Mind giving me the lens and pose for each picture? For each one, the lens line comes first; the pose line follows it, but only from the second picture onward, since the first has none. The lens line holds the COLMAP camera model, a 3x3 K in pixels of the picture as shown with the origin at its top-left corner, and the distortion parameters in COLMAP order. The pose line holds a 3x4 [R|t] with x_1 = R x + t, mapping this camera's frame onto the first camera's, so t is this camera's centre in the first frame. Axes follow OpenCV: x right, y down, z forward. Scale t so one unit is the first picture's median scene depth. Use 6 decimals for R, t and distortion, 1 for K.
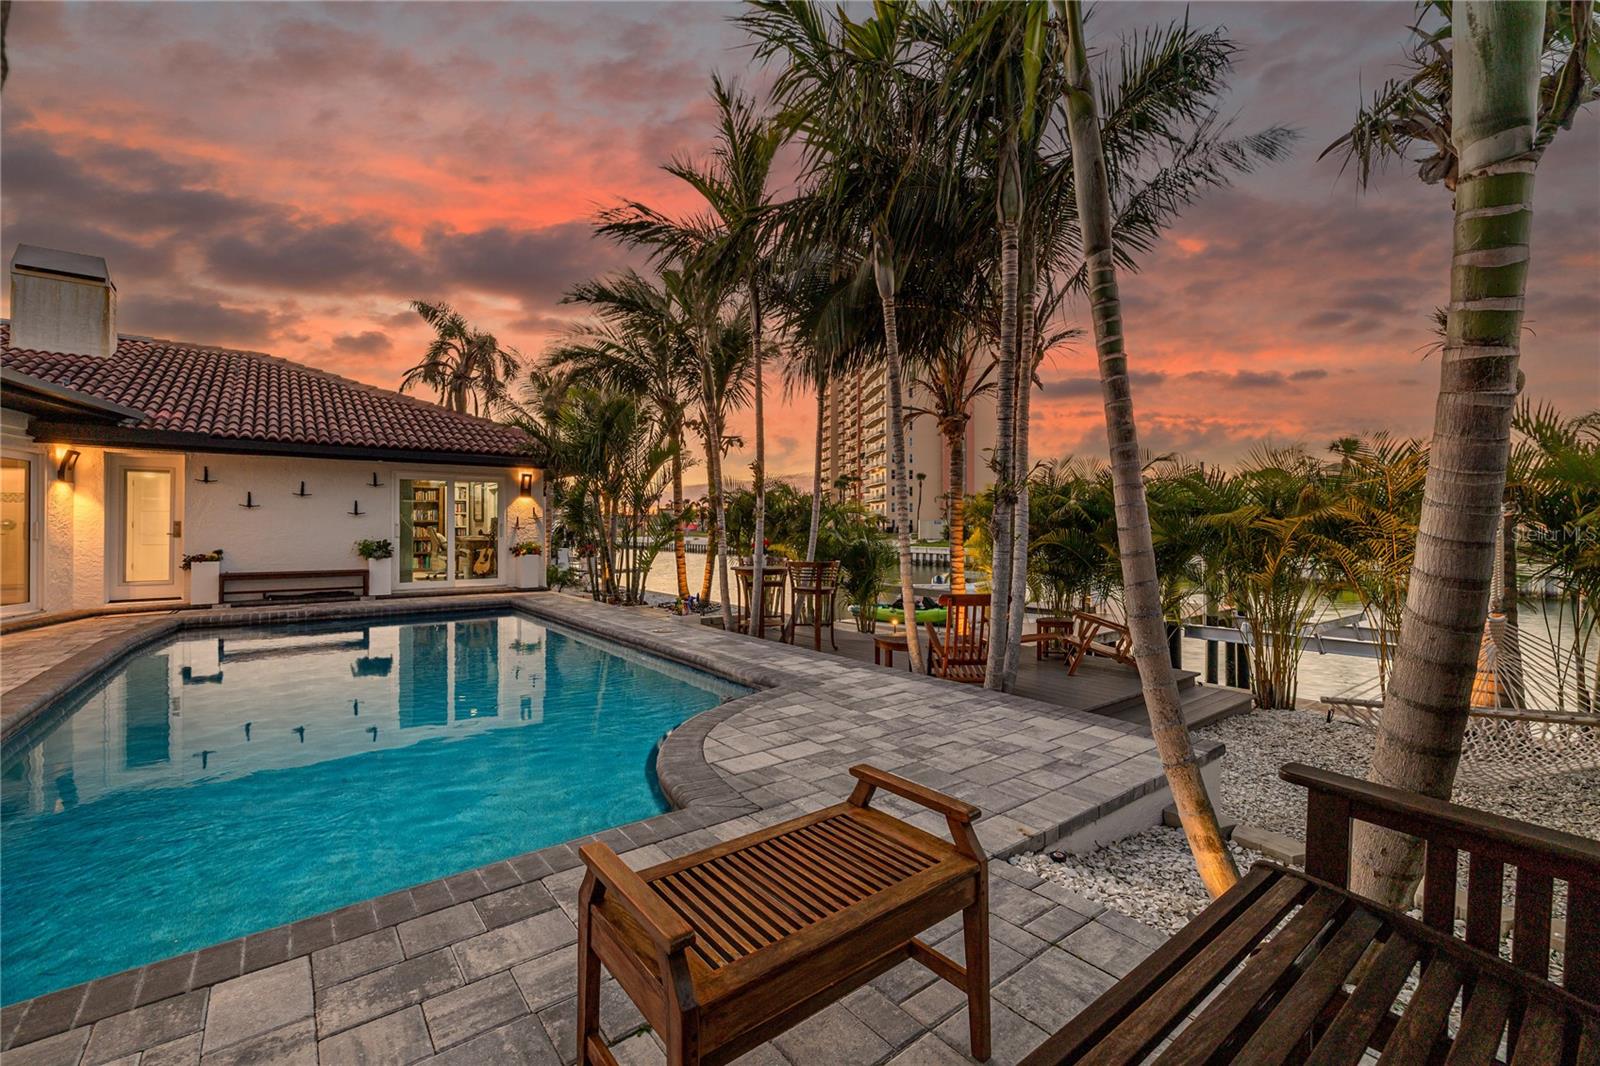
lens RADIAL K [[668.6, 0, 793.4], [0, 668.6, 532.5], [0, 0, 1]] dist [-0.002460, -0.000201]
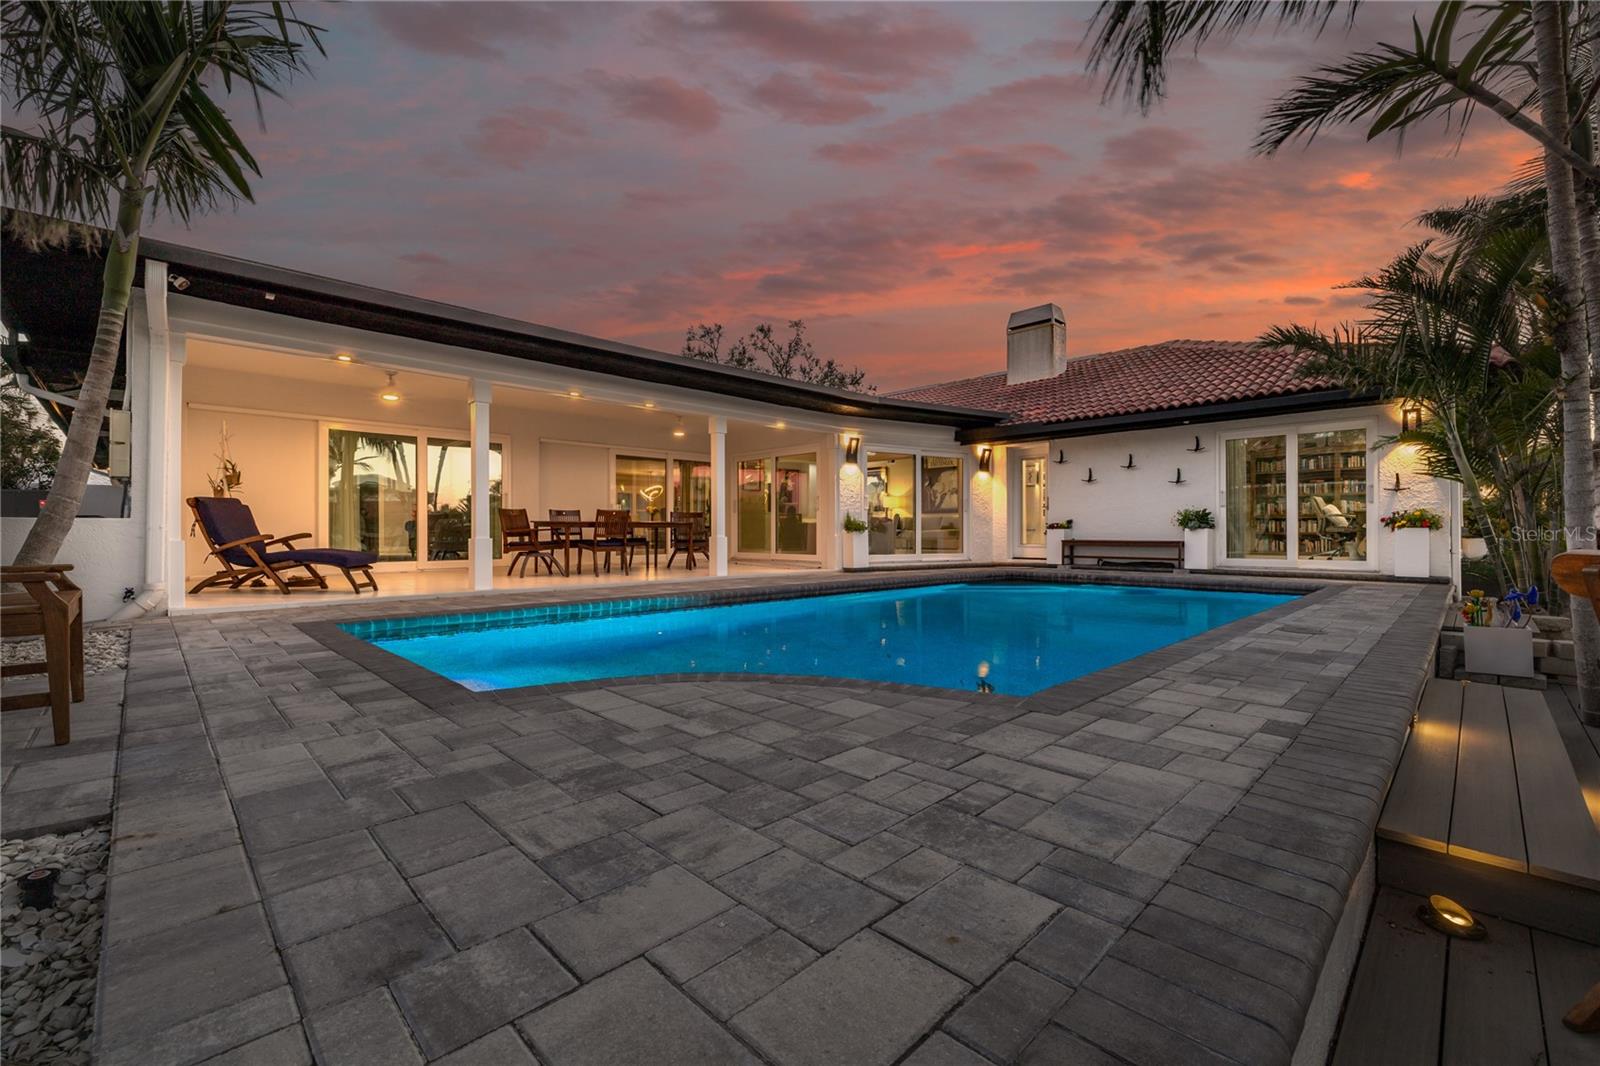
lens RADIAL K [[668.6, 0, 793.4], [0, 668.6, 532.5], [0, 0, 1]] dist [-0.002460, -0.000201]
pose [[0.114334, 0.001482, -0.993441, 0.552823], [-0.003319, 0.999994, 0.001109, 0.108280], [0.993437, 0.003171, 0.114338, 0.849153]]
